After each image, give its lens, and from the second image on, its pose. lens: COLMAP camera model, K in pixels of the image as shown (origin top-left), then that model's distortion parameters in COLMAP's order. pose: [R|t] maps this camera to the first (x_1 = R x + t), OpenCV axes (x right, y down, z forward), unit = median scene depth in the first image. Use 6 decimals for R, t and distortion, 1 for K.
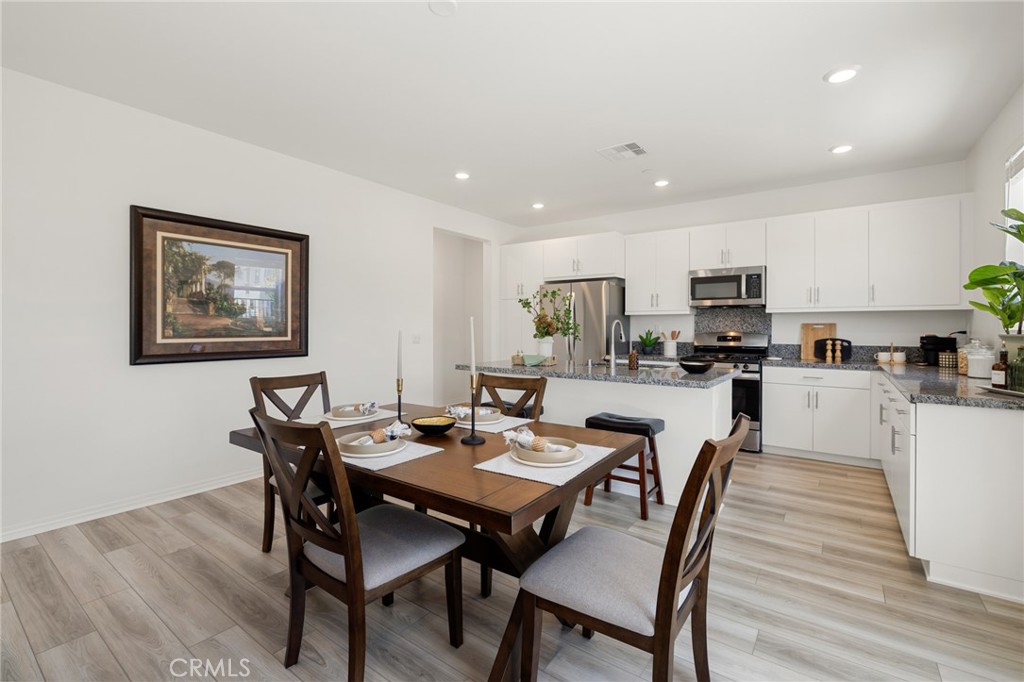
lens RADIAL K [[452.8, 0, 508.7], [0, 452.8, 328.8], [0, 0, 1]] dist [-0.007016, 0.000009]
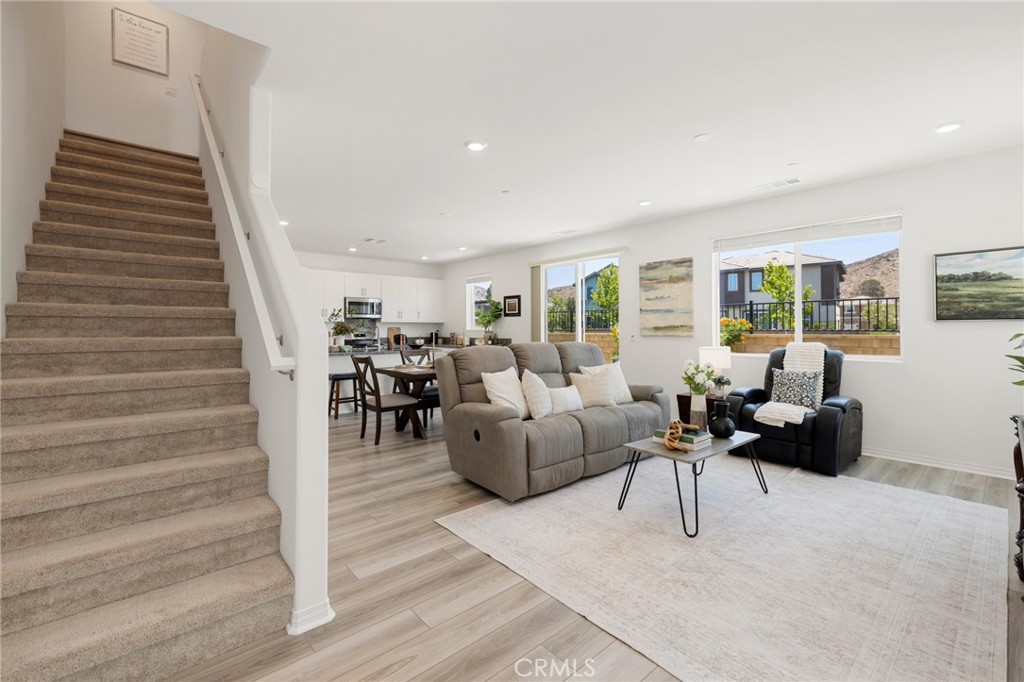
lens RADIAL K [[432.4, 0, 512.2], [0, 432.4, 325.6], [0, 0, 1]] dist [-0.000533, -0.000129]
pose [[0.215838, 0.005652, 0.976413, -1.247856], [0.006028, 0.999956, -0.007120, -0.002391], [-0.976411, 0.007422, 0.215794, 0.010197]]
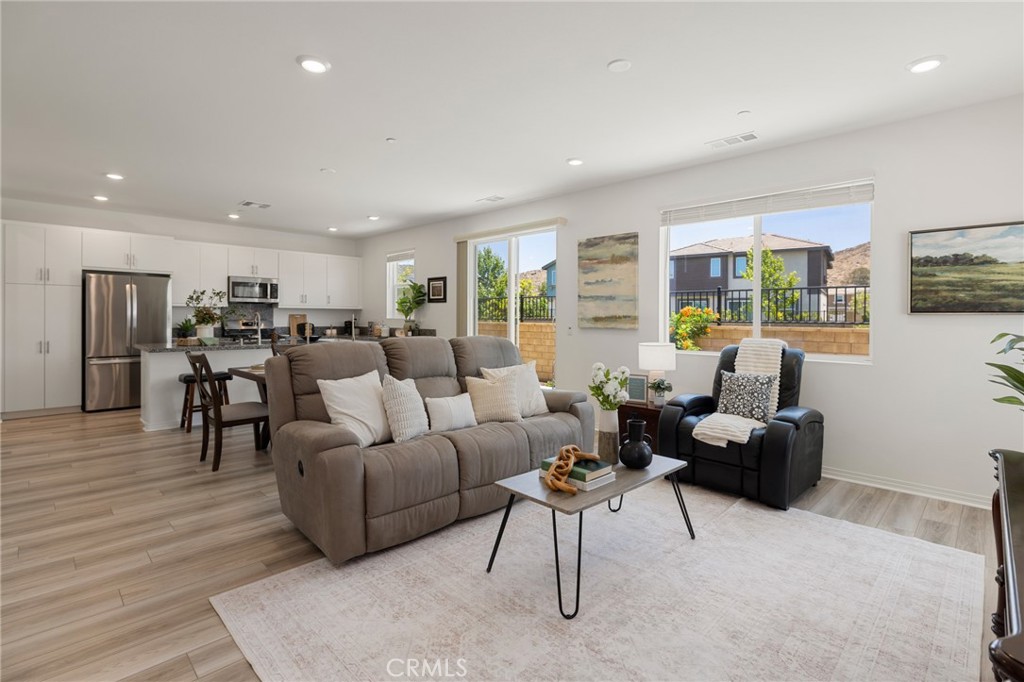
lens RADIAL K [[483.7, 0, 515.8], [0, 483.7, 320.6], [0, 0, 1]] dist [-0.008552, 0.001147]
pose [[0.145353, -0.008457, 0.989344, -1.085232], [-0.002500, 0.999957, 0.008915, -0.007095], [-0.989377, -0.003769, 0.145326, -0.112450]]
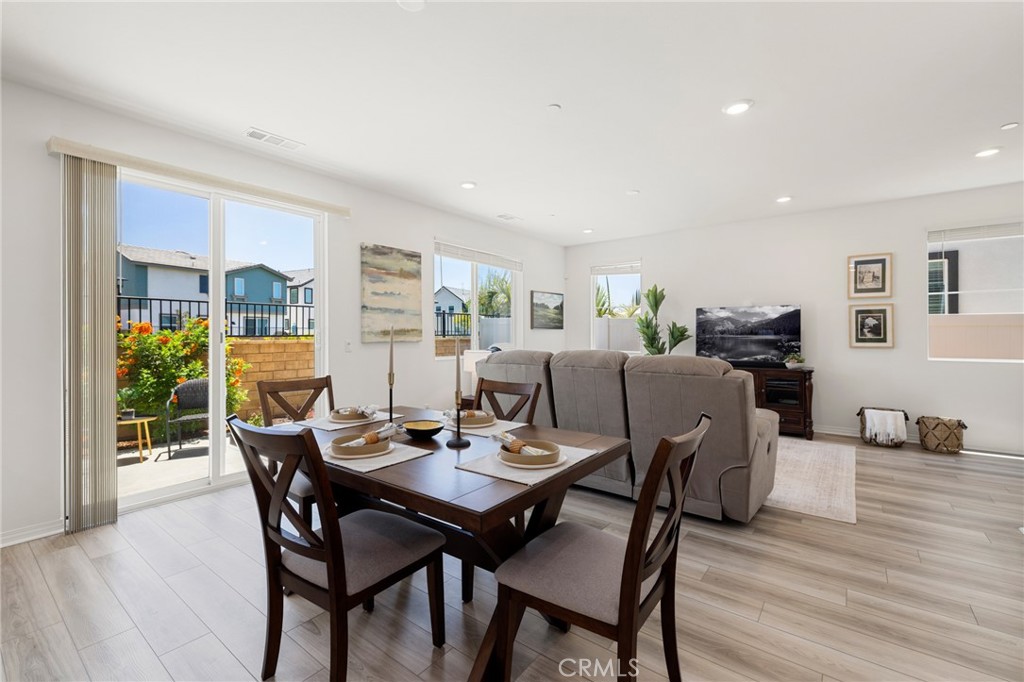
lens RADIAL K [[451.1, 0, 502.8], [0, 451.1, 335.1], [0, 0, 1]] dist [0.000539, 0.000063]
pose [[-0.999373, -0.001452, 0.035385, -0.167987], [-0.001246, 0.999982, 0.005832, -0.001522], [-0.035393, 0.005784, -0.999357, 0.928058]]
